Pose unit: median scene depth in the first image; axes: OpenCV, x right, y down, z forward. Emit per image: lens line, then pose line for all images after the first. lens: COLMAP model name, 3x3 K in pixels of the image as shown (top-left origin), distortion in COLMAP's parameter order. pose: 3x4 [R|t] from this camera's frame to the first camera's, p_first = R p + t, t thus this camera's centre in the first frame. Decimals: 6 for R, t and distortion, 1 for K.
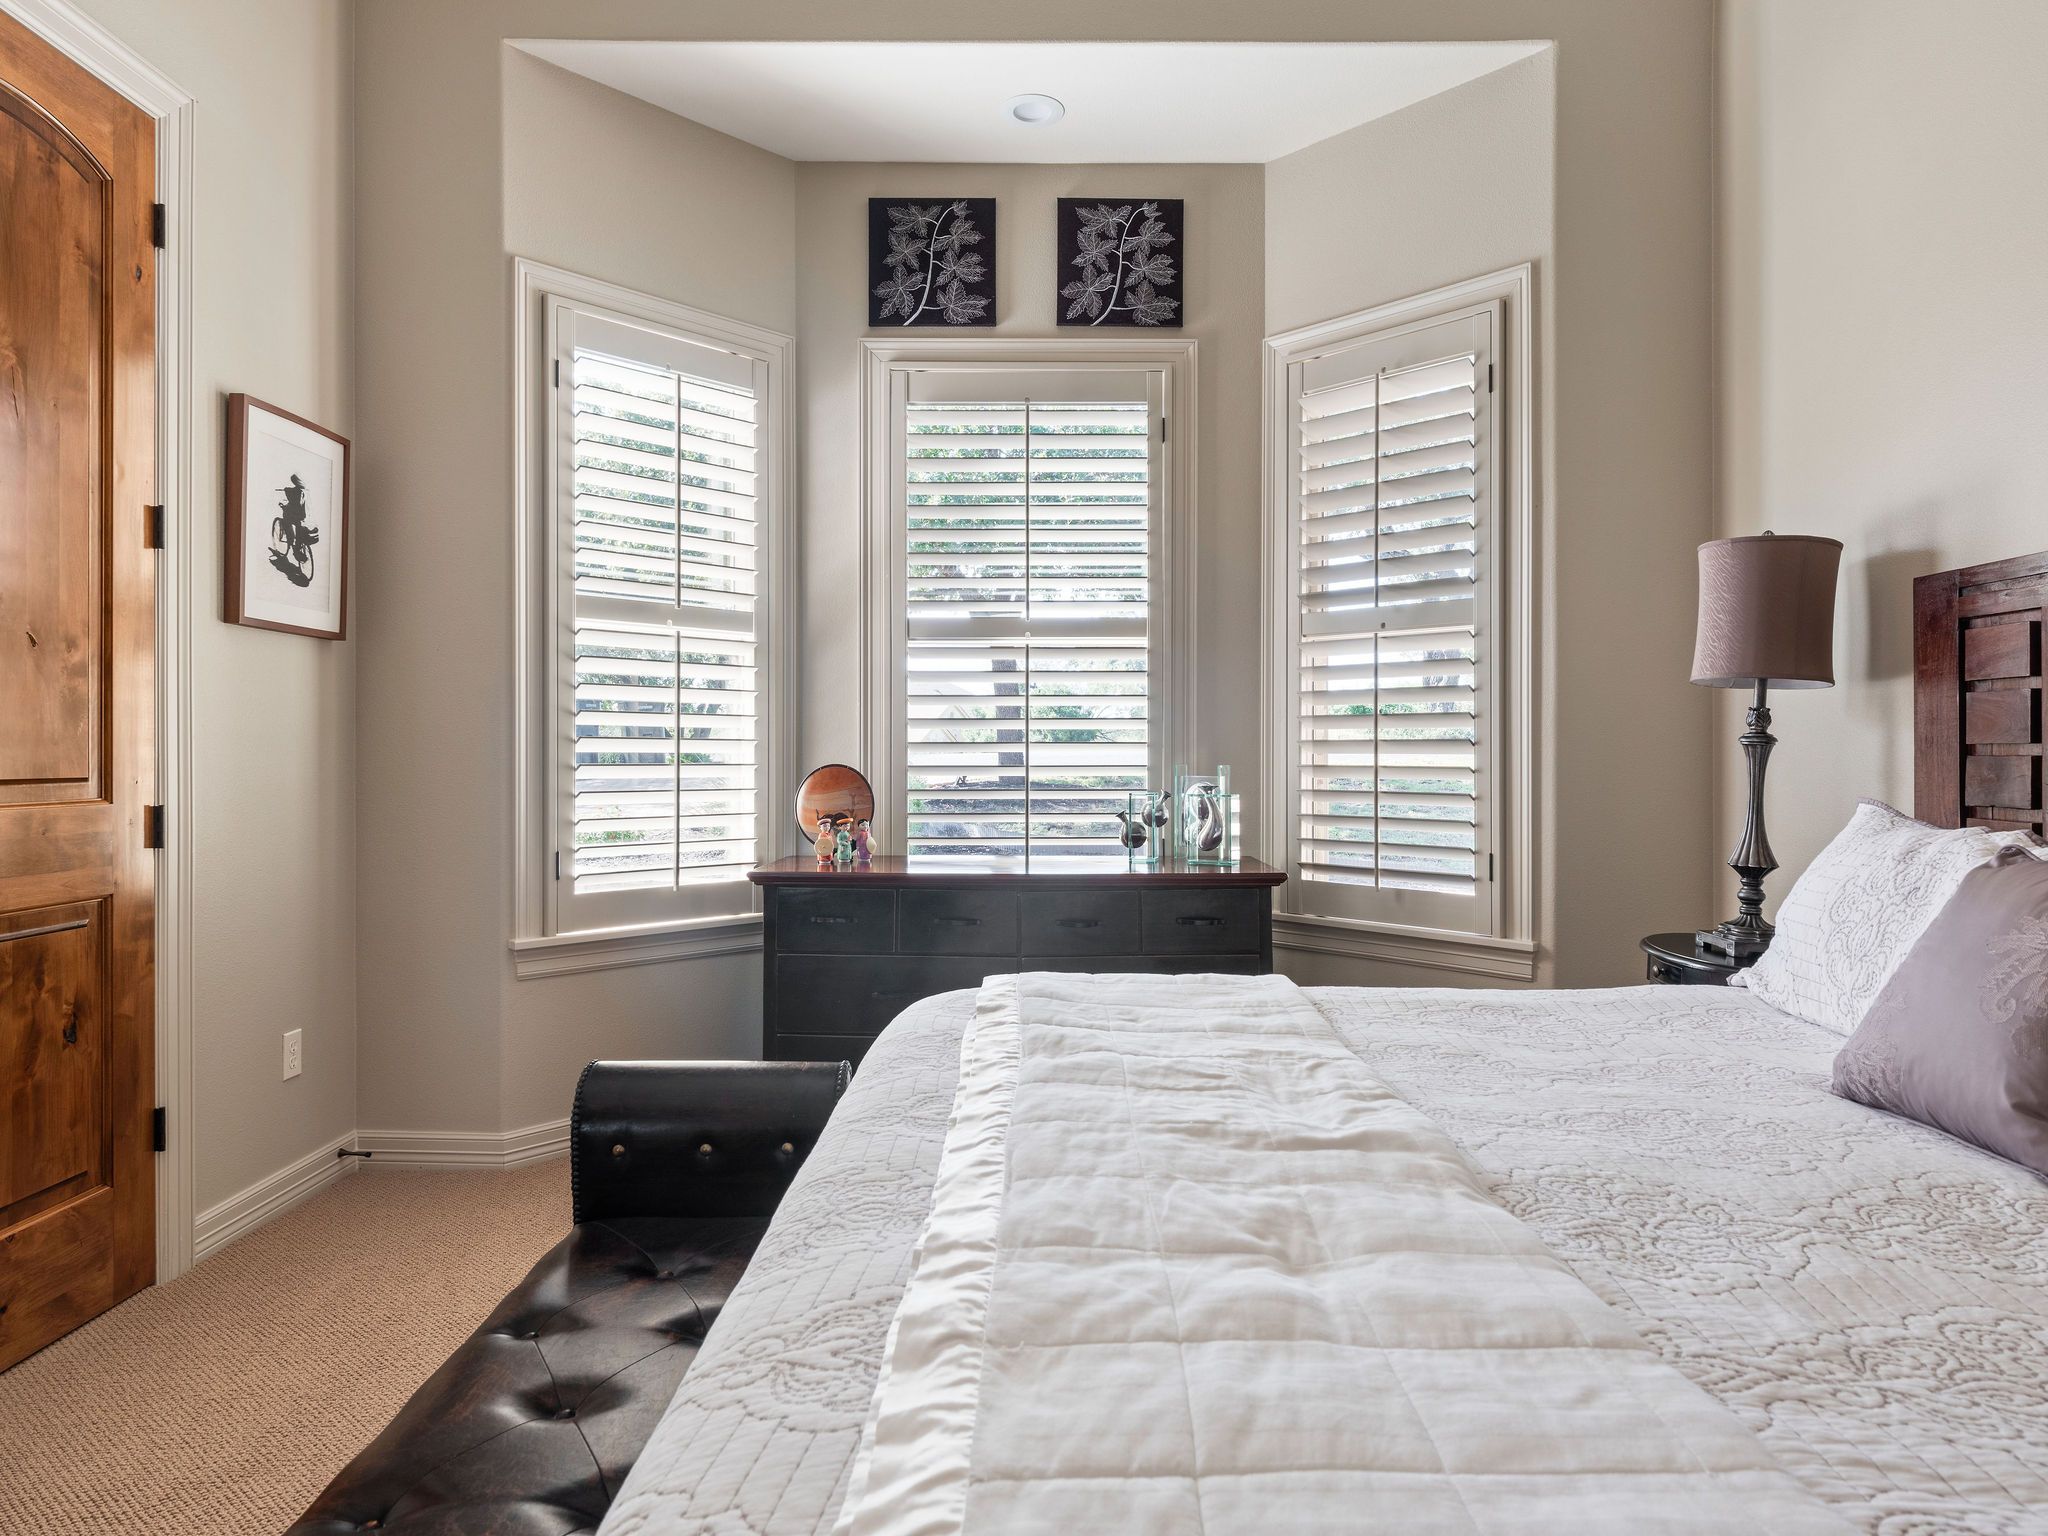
lens RADIAL K [[1264.5, 0, 1028.6], [0, 1264.5, 752.3], [0, 0, 1]] dist [0.022973, -0.022465]
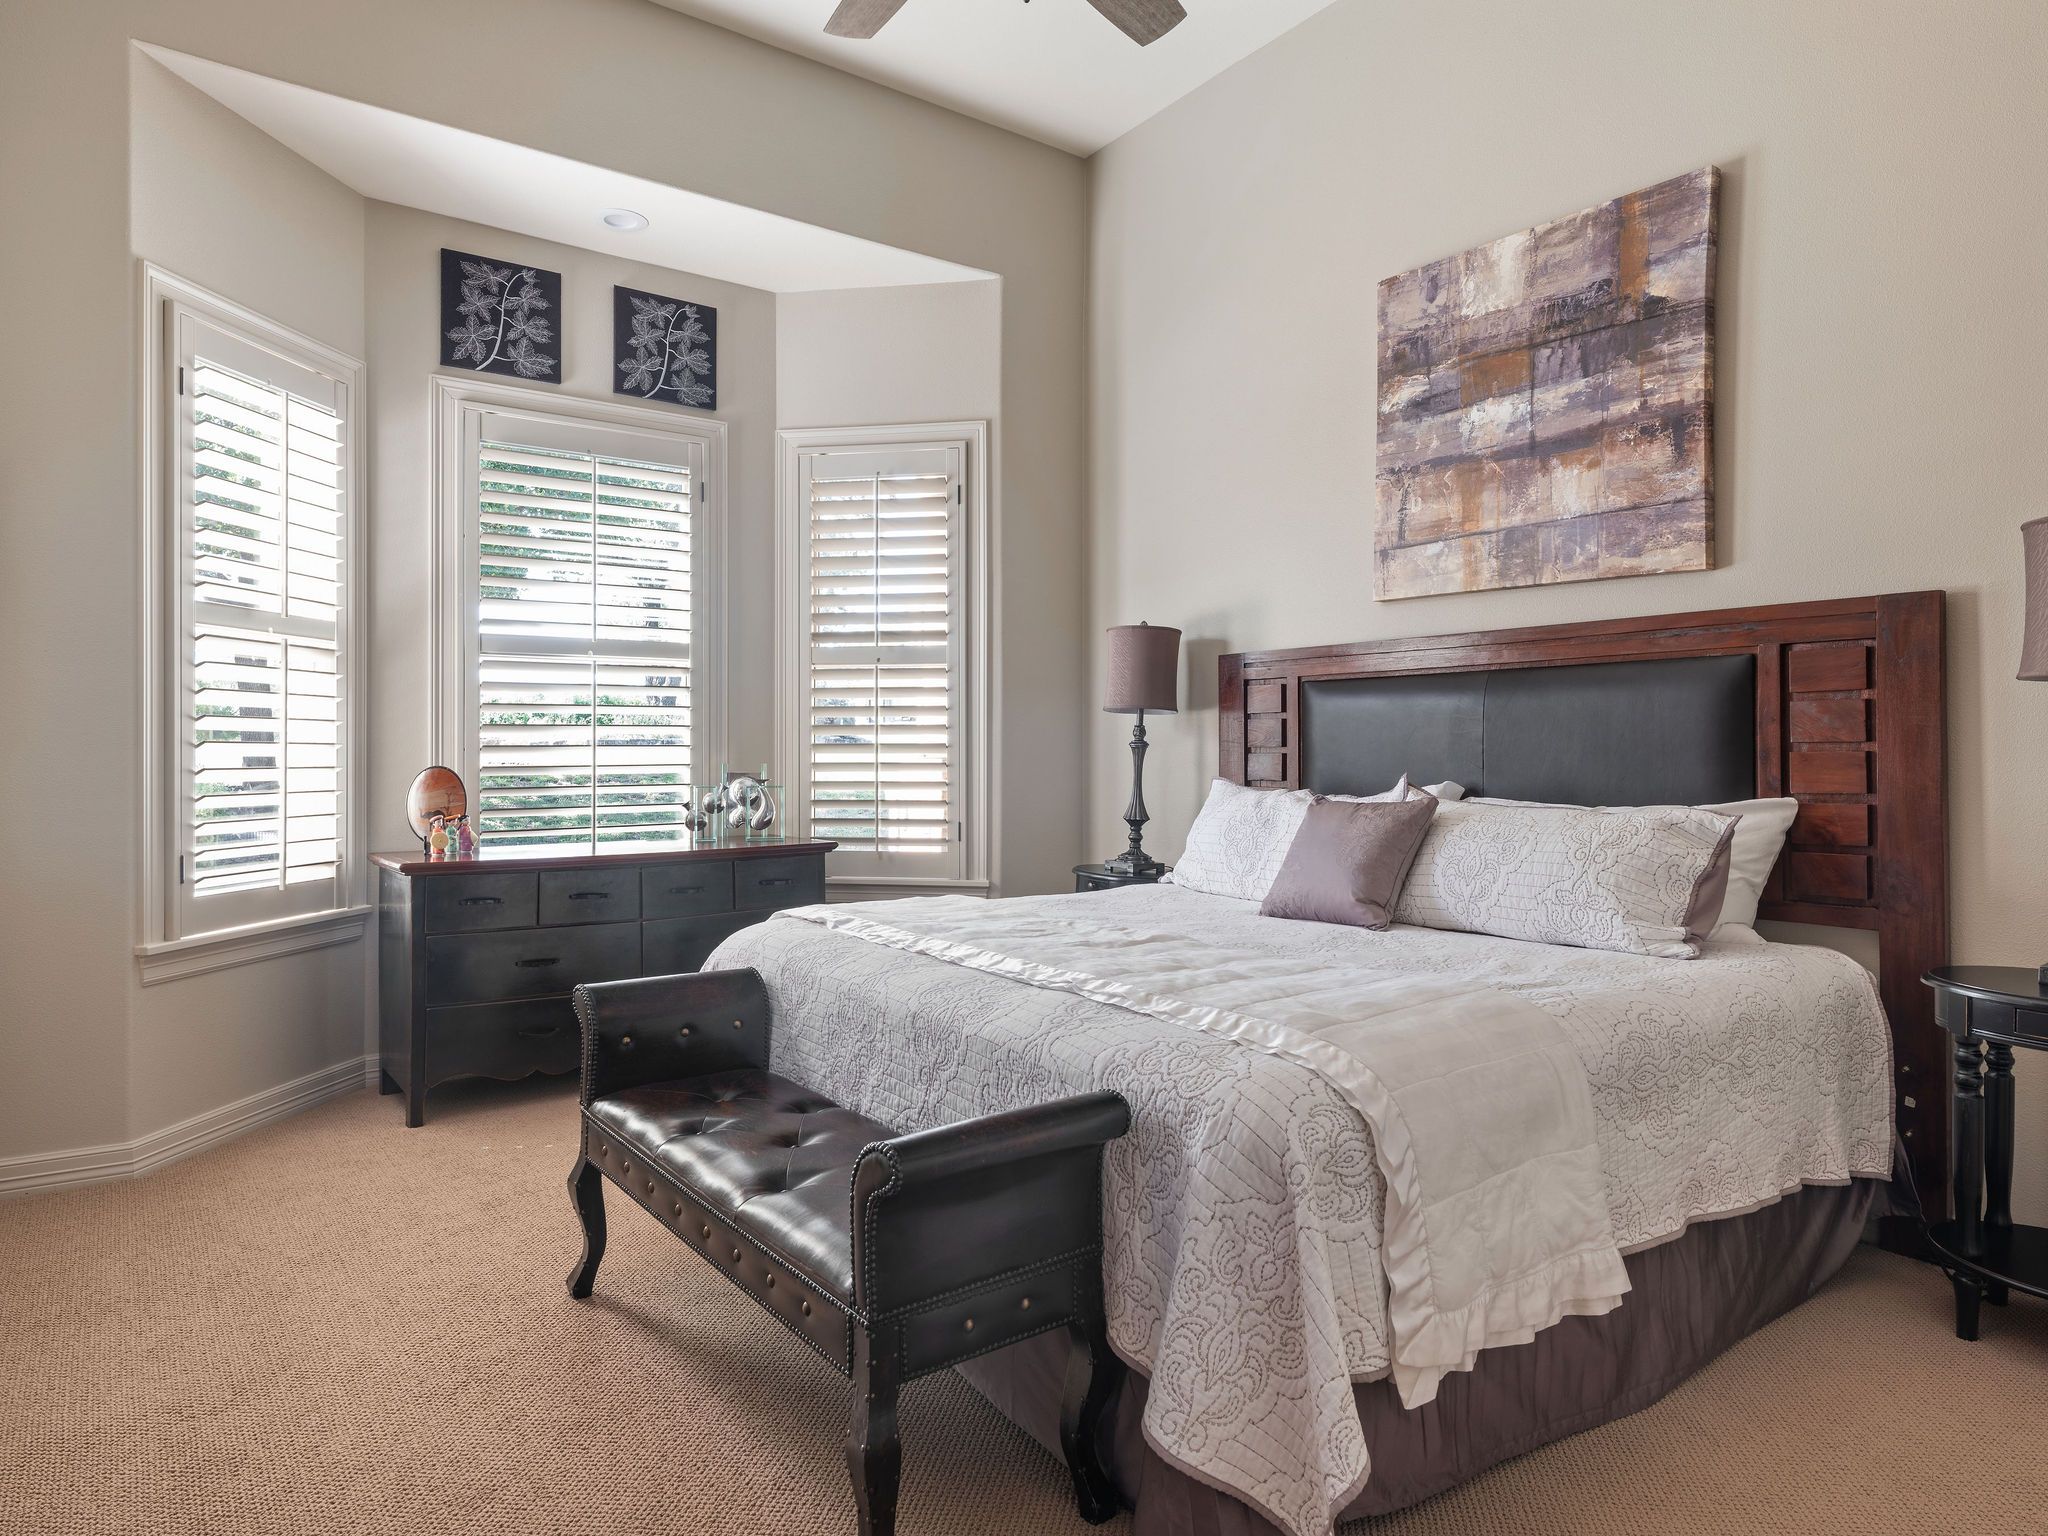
lens RADIAL K [[1264.5, 0, 1028.6], [0, 1264.5, 752.3], [0, 0, 1]] dist [0.022973, -0.022465]
pose [[0.805931, -0.005244, 0.591986, -0.370038], [0.004076, 0.999986, 0.003308, -0.003775], [-0.591995, -0.000253, 0.805942, -0.182866]]
